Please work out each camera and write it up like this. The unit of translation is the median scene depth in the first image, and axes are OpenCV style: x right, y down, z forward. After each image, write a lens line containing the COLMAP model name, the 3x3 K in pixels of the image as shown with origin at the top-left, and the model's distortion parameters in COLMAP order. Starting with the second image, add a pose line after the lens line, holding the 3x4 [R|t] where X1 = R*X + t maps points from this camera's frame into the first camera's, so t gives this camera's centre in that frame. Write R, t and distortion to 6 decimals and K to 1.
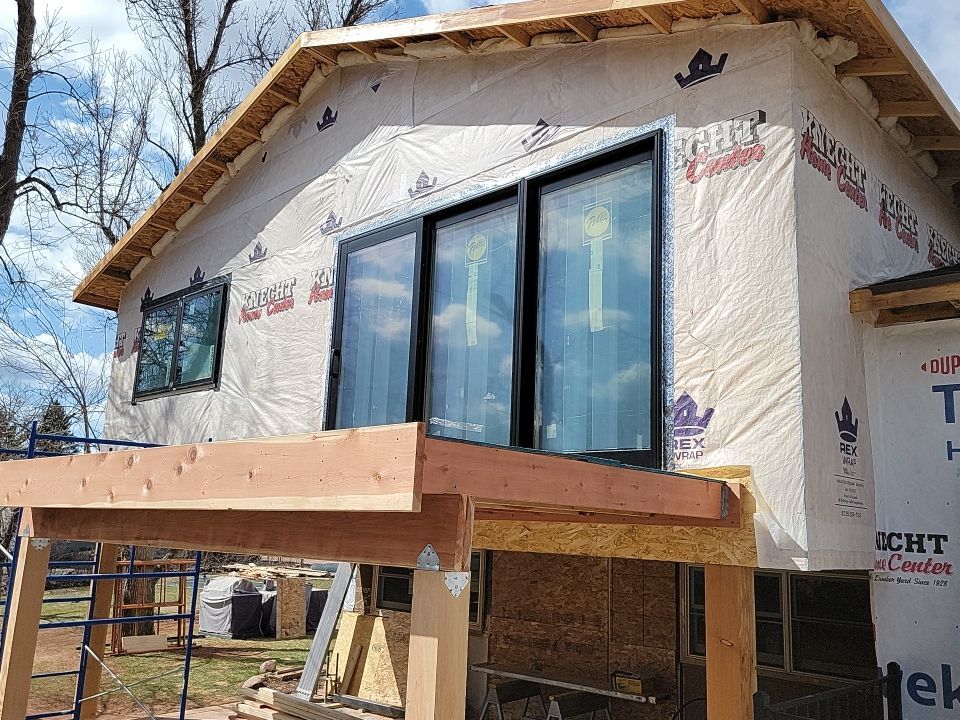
lens RADIAL K [[798.0, 0, 486.8], [0, 798.0, 371.6], [0, 0, 1]] dist [0.062896, -0.055033]
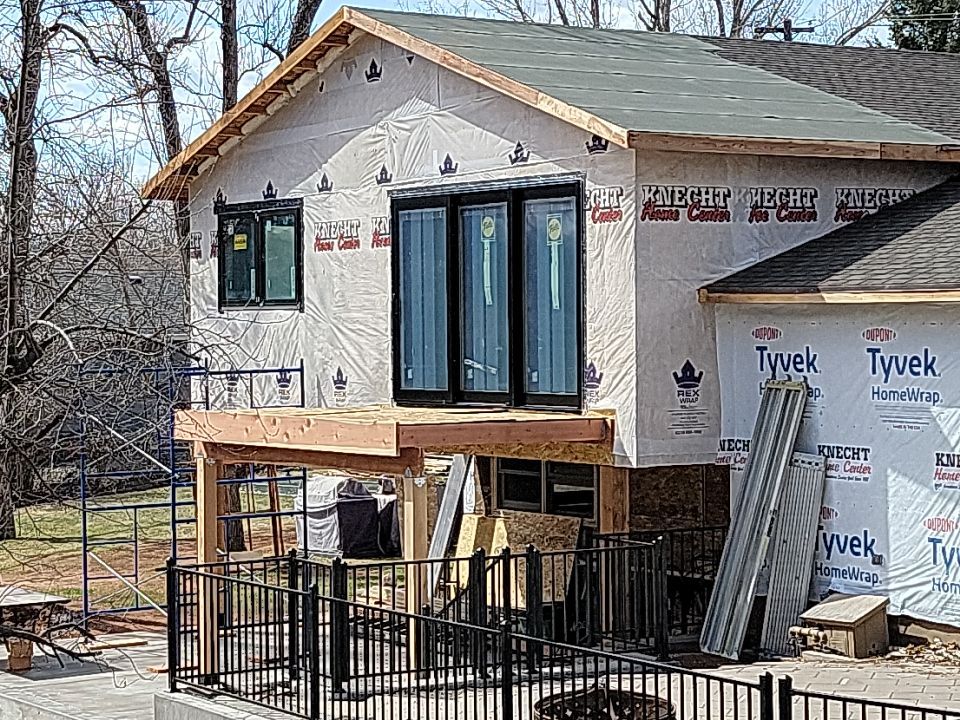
lens RADIAL K [[2307.7, 0, 450.7], [0, 2307.7, 364.3], [0, 0, 1]] dist [0.050942, 0.000000]
pose [[0.968945, -0.042274, -0.243635, 0.654369], [0.092130, 0.976056, 0.197044, -0.537663], [0.229471, -0.213371, 0.949640, -2.051570]]
